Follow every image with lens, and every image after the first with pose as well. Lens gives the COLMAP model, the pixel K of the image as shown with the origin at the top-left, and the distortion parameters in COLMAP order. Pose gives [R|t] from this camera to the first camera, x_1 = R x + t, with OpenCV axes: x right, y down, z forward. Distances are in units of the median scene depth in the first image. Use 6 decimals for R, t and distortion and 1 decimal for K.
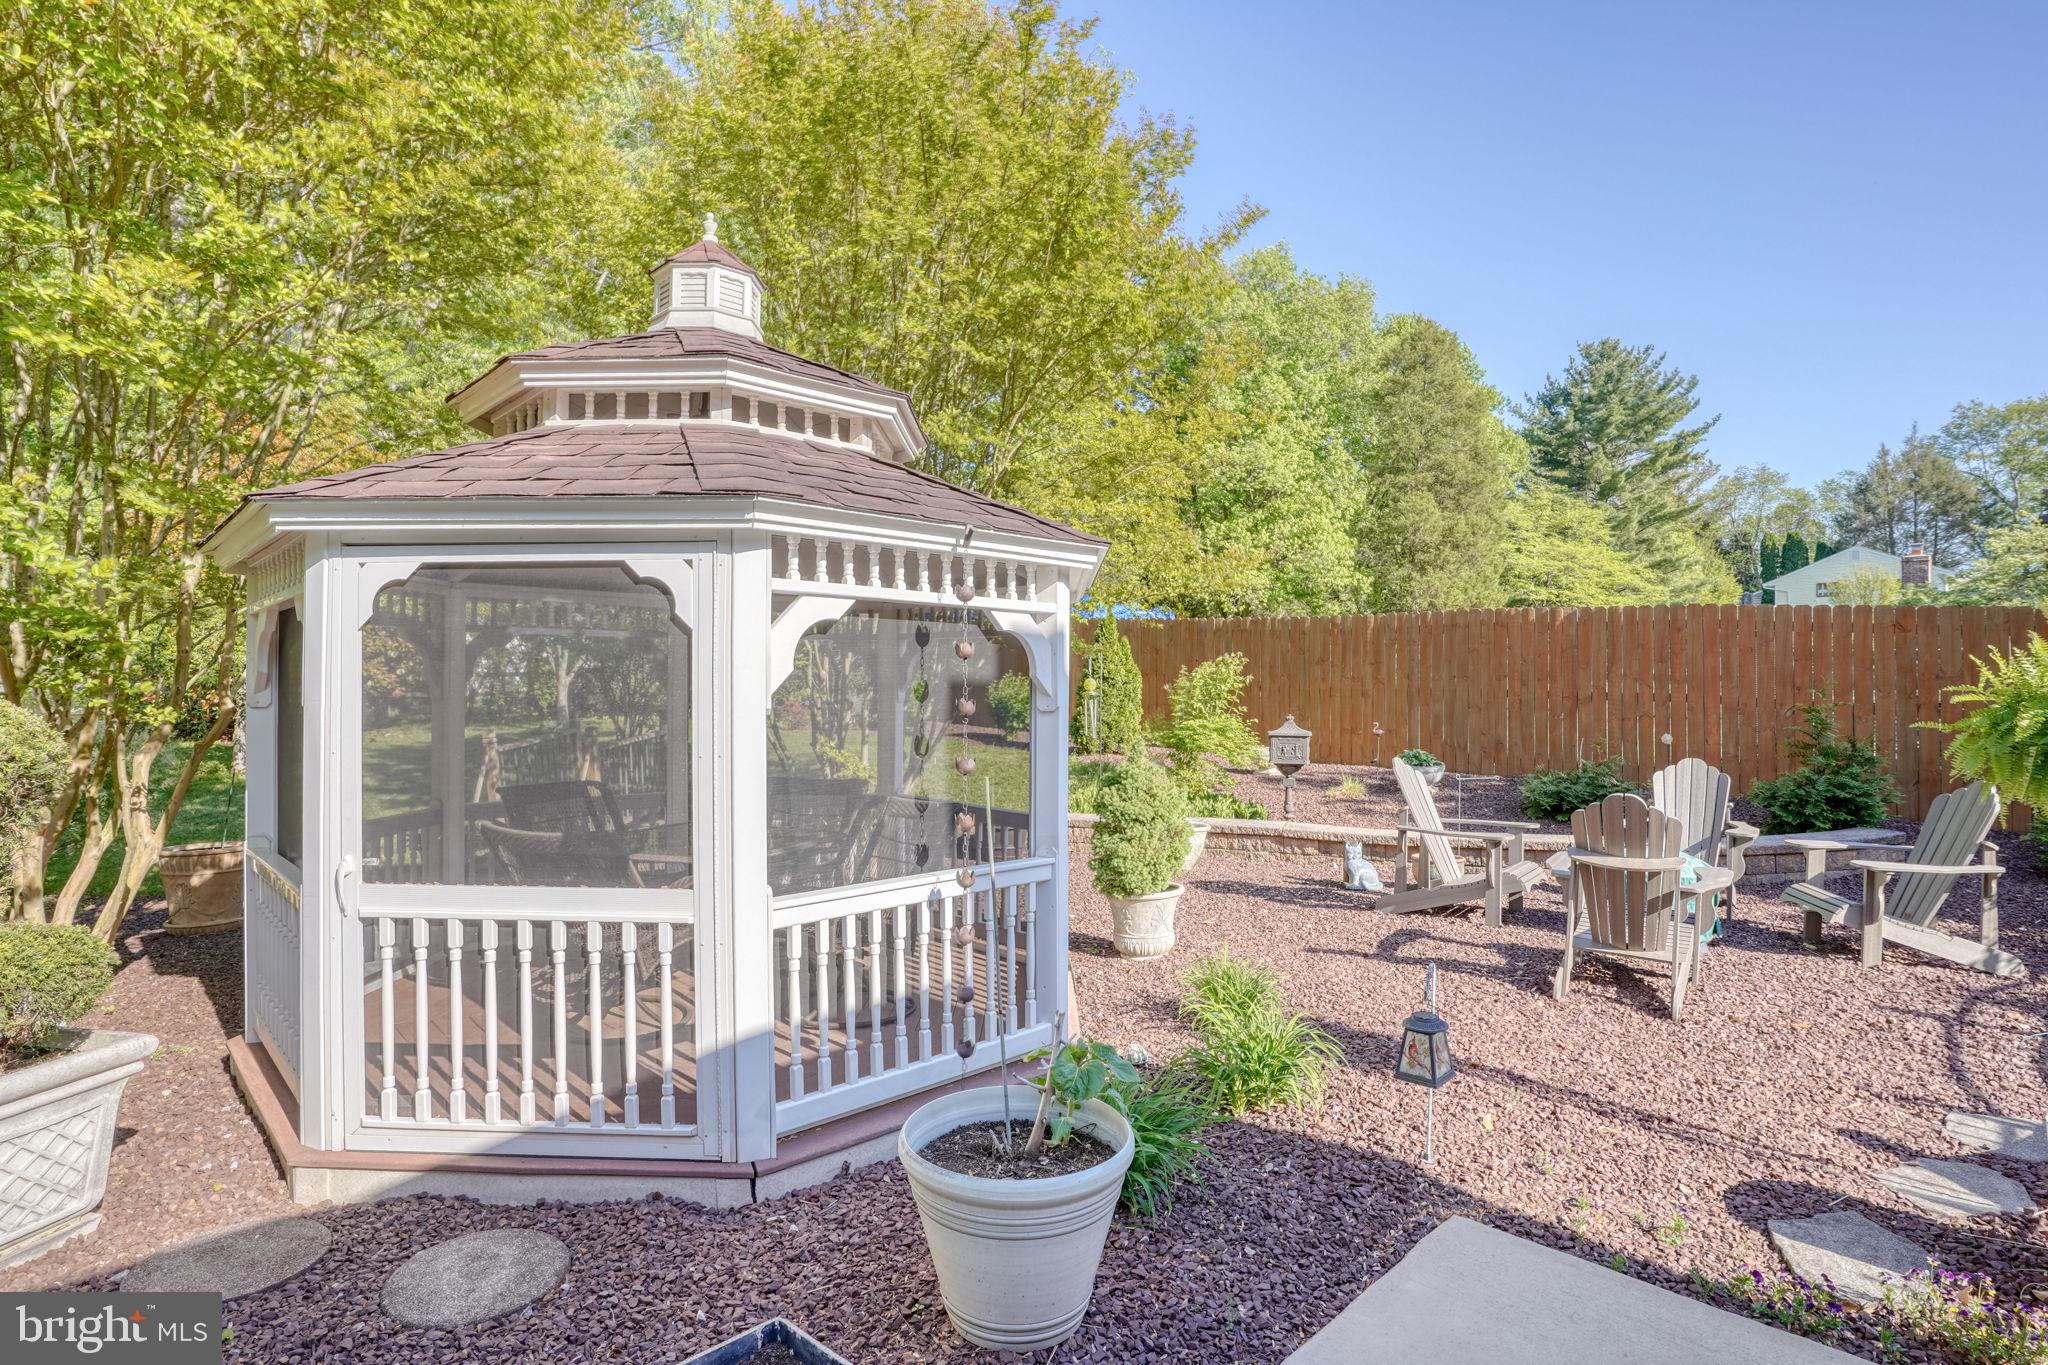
lens RADIAL K [[1022.4, 0, 1009.7], [0, 1022.4, 652.4], [0, 0, 1]] dist [-0.064824, 0.030519]
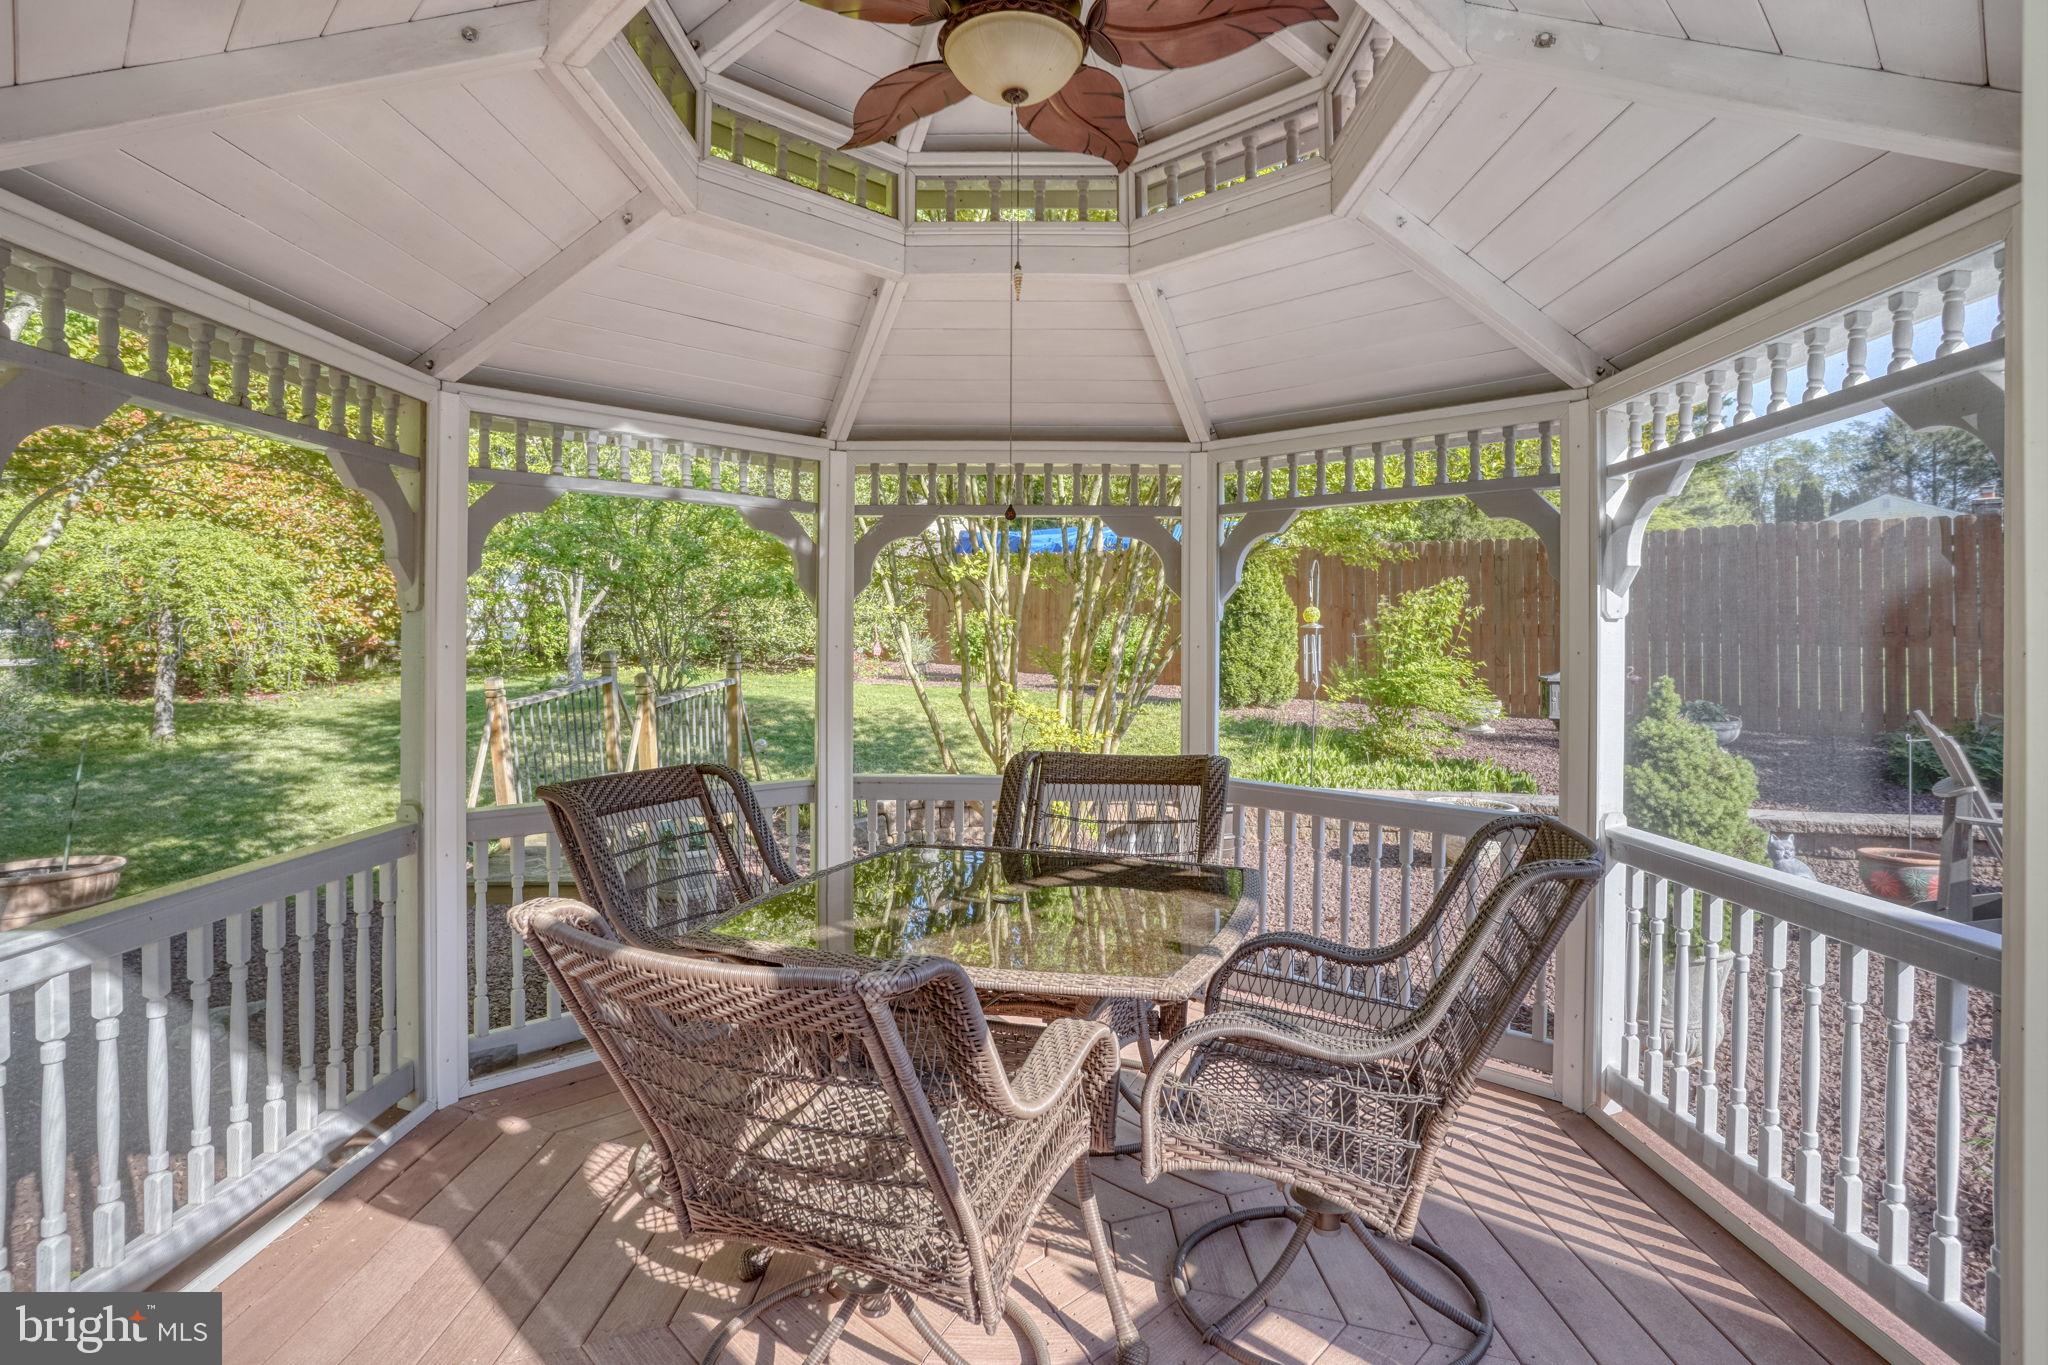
lens RADIAL K [[1022.4, 0, 1009.7], [0, 1022.4, 652.4], [0, 0, 1]] dist [-0.064824, 0.030519]
pose [[0.999950, -0.003406, 0.009430, -0.094879], [0.002996, 0.999065, 0.043121, 0.017497], [-0.009568, -0.043090, 0.999025, 0.169925]]
